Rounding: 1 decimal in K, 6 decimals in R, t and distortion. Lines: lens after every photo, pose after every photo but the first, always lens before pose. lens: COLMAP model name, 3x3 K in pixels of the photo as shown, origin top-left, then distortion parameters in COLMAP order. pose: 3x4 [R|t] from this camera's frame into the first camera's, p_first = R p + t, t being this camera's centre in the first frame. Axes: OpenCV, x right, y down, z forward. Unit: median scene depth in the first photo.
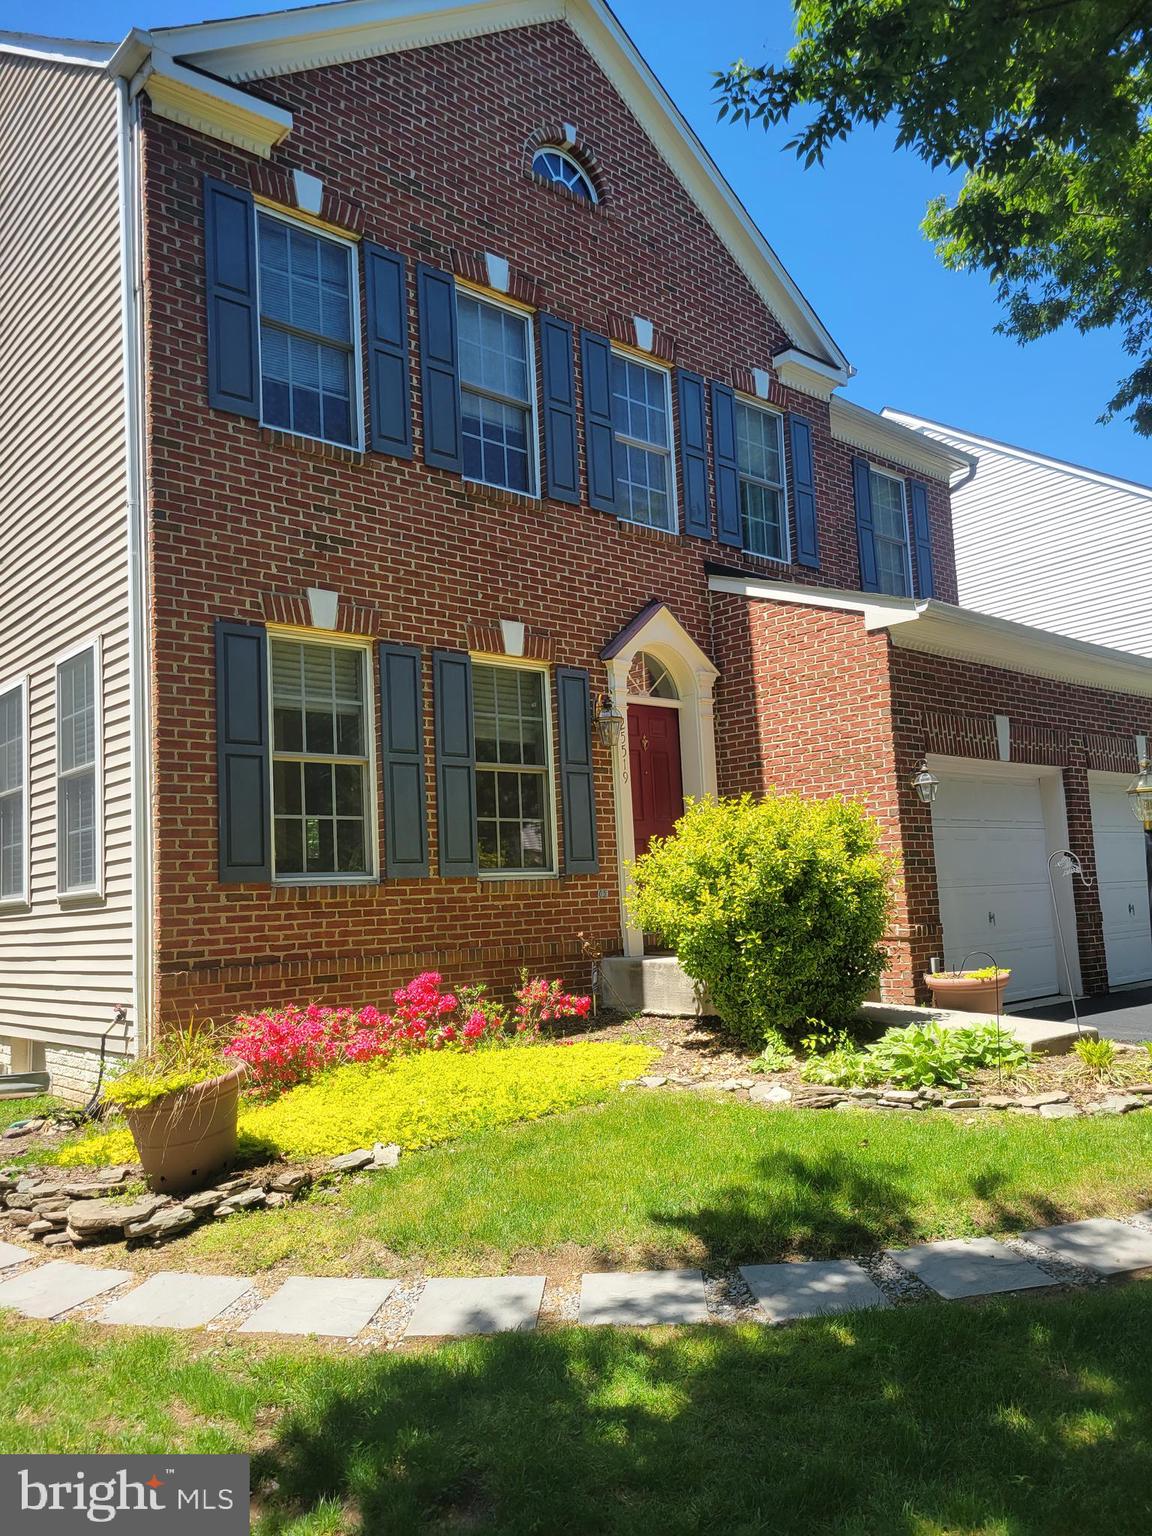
lens RADIAL K [[1143.5, 0, 576.0], [0, 1143.5, 768.0], [0, 0, 1]] dist [0.087101, 0.000899]
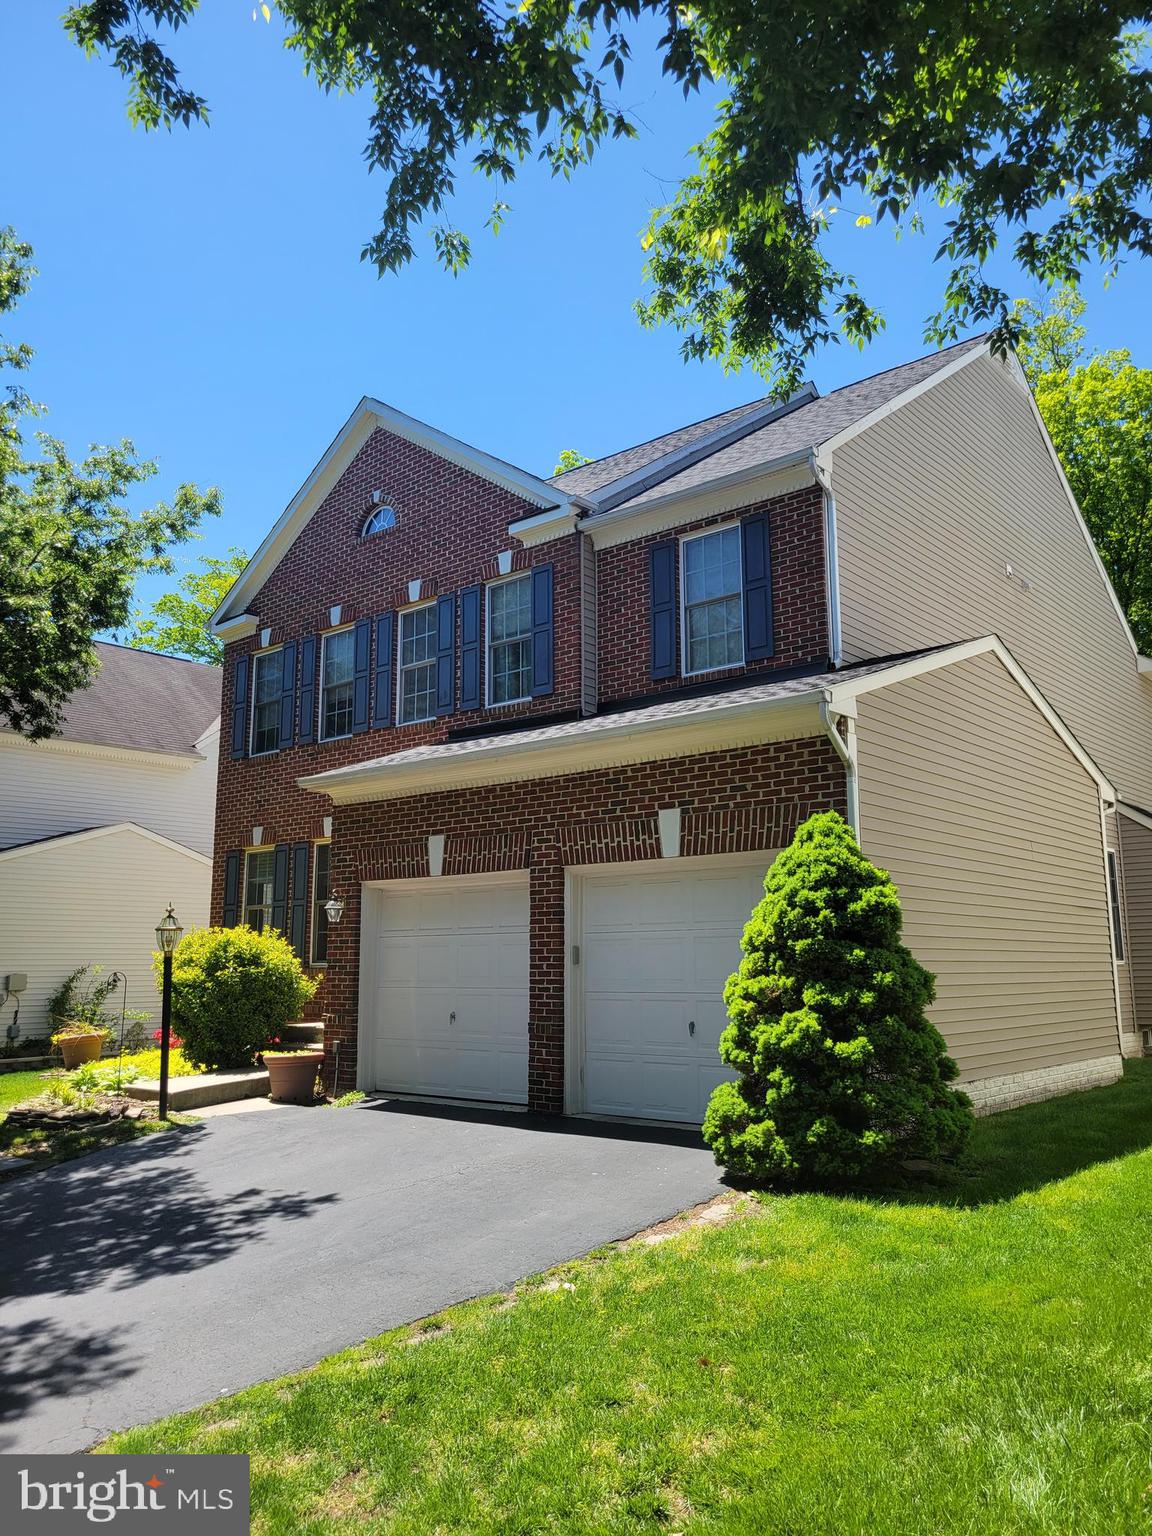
lens RADIAL K [[1143.5, 0, 576.0], [0, 1143.5, 768.0], [0, 0, 1]] dist [0.087101, 0.000899]
pose [[0.123644, -0.117416, -0.985356, 1.527290], [0.108921, 0.988581, -0.104133, 0.021299], [0.986331, -0.094451, 0.135021, 1.010816]]
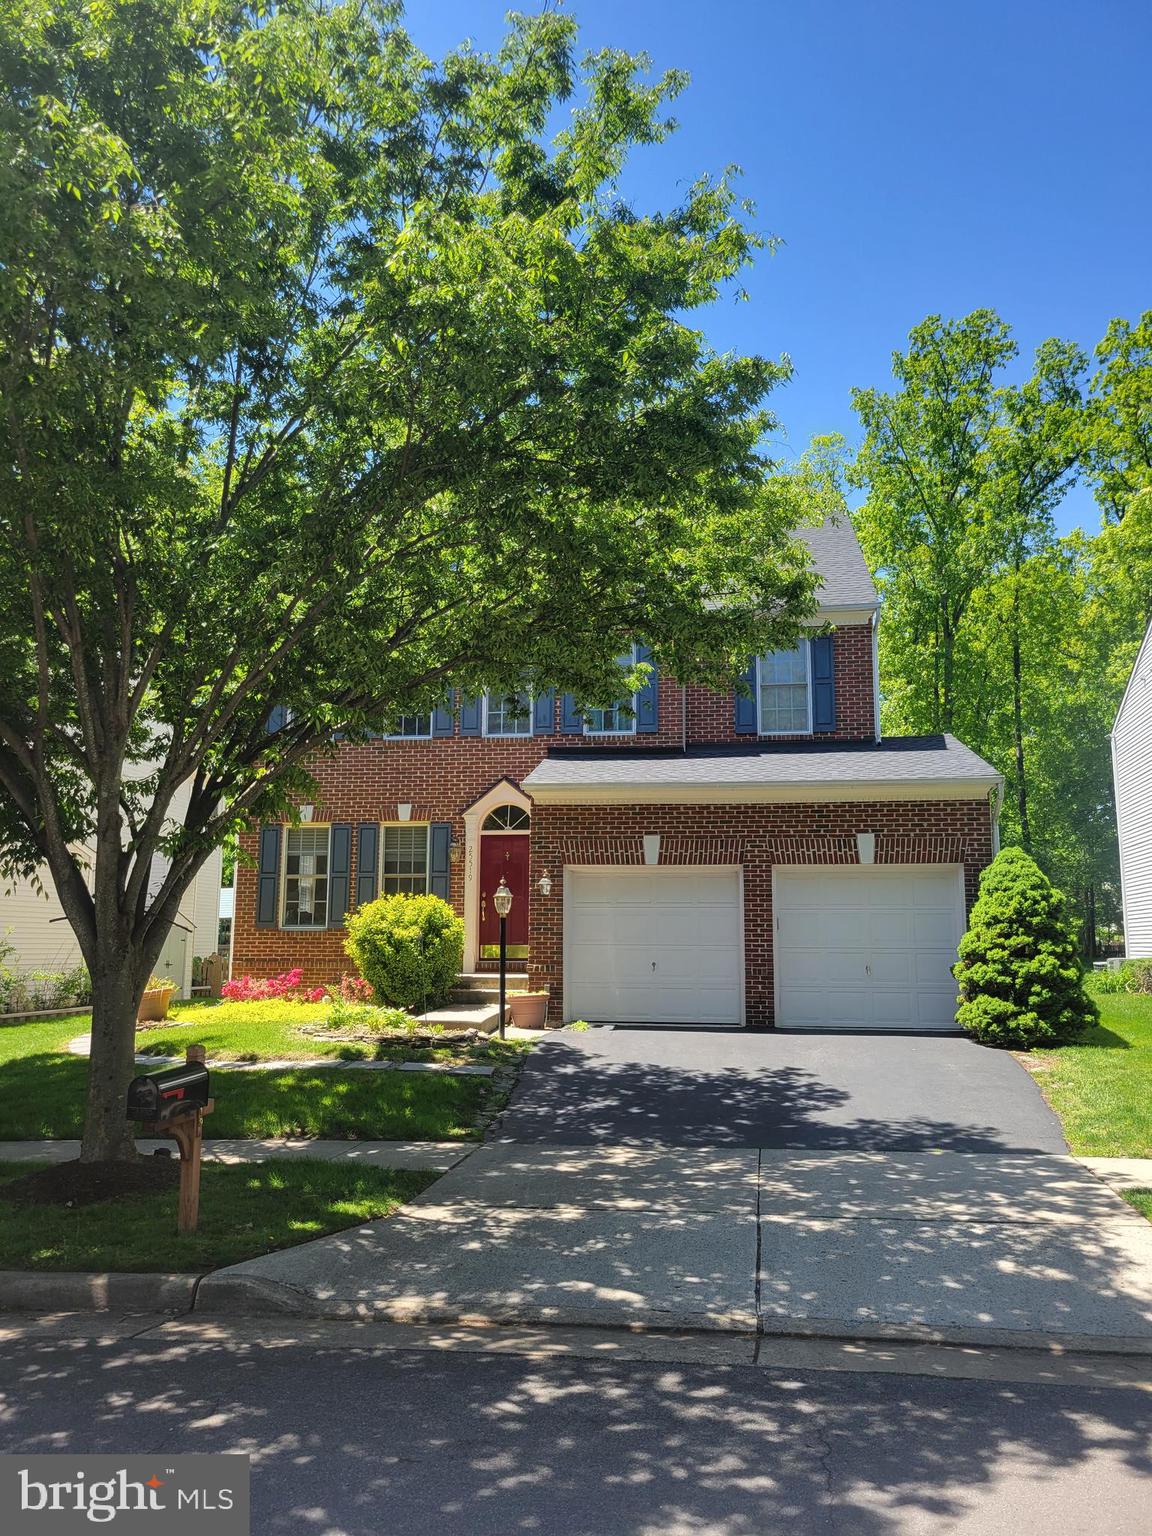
lens RADIAL K [[1143.5, 0, 576.0], [0, 1143.5, 768.0], [0, 0, 1]] dist [0.087101, 0.000899]
pose [[0.624212, -0.063846, -0.778642, 1.553487], [0.051096, 0.997858, -0.040858, -0.080984], [0.779582, -0.014281, 0.626137, -0.059200]]
